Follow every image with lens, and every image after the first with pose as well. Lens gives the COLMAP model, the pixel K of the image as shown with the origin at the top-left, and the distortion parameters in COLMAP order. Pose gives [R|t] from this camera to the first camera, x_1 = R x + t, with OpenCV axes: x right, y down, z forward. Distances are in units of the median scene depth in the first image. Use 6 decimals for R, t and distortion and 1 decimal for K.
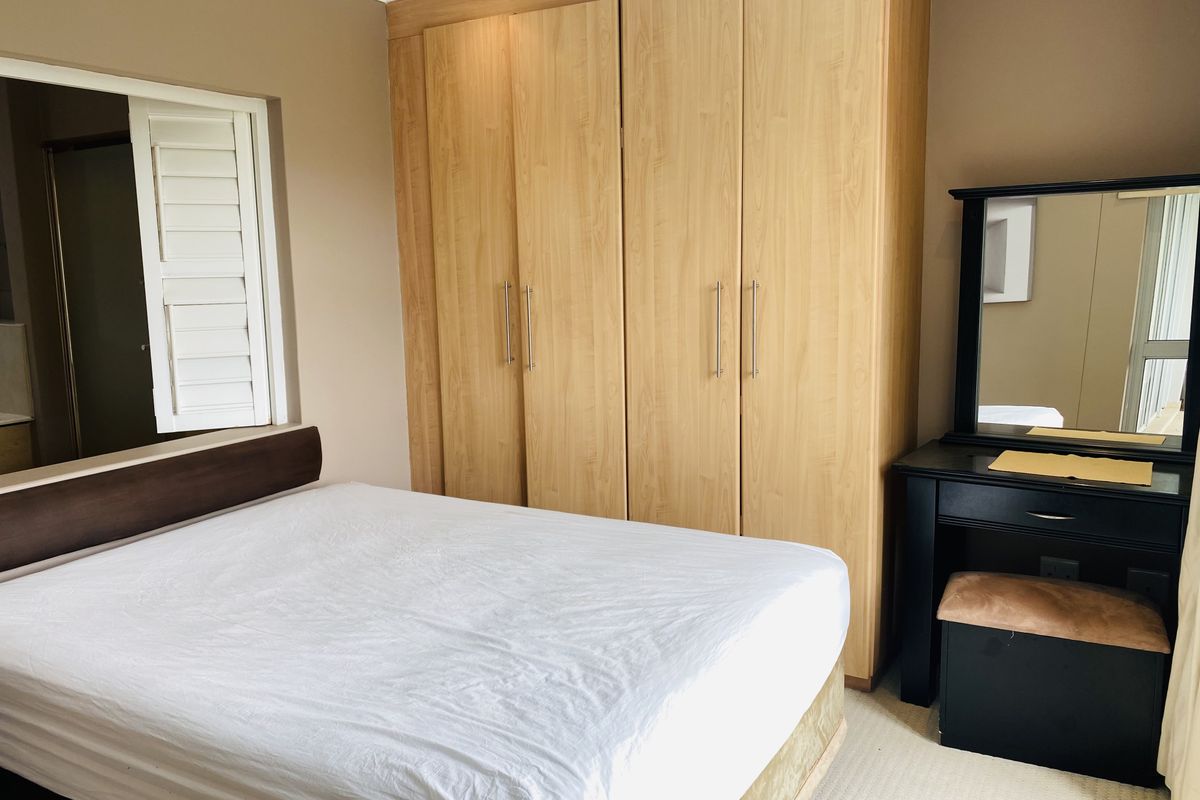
lens RADIAL K [[918.3, 0, 600.0], [0, 918.3, 400.0], [0, 0, 1]] dist [0.002373, 0.000313]
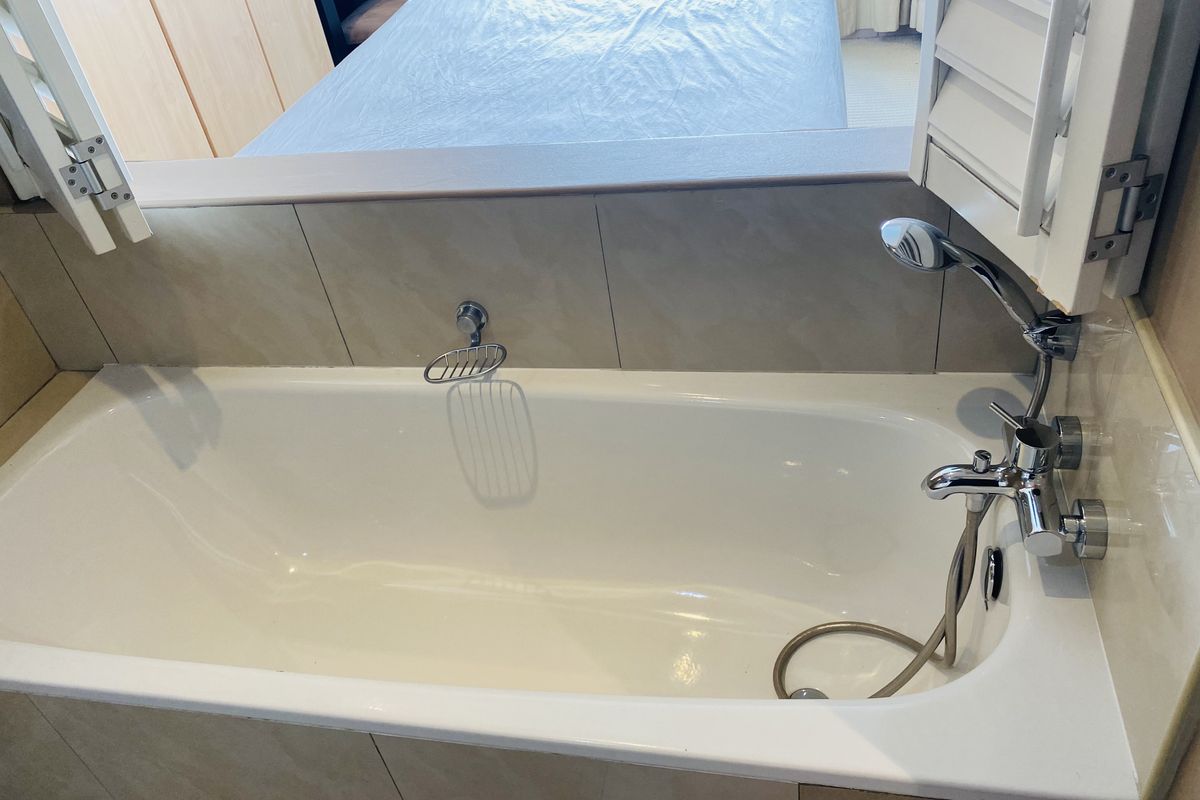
lens RADIAL K [[918.3, 0, 600.0], [0, 918.3, 400.0], [0, 0, 1]] dist [0.002373, 0.000313]
pose [[-0.324044, -0.528285, 0.784800, -1.322010], [0.280197, 0.738747, 0.612978, -0.160119], [-0.903596, 0.418530, -0.091362, 1.262090]]
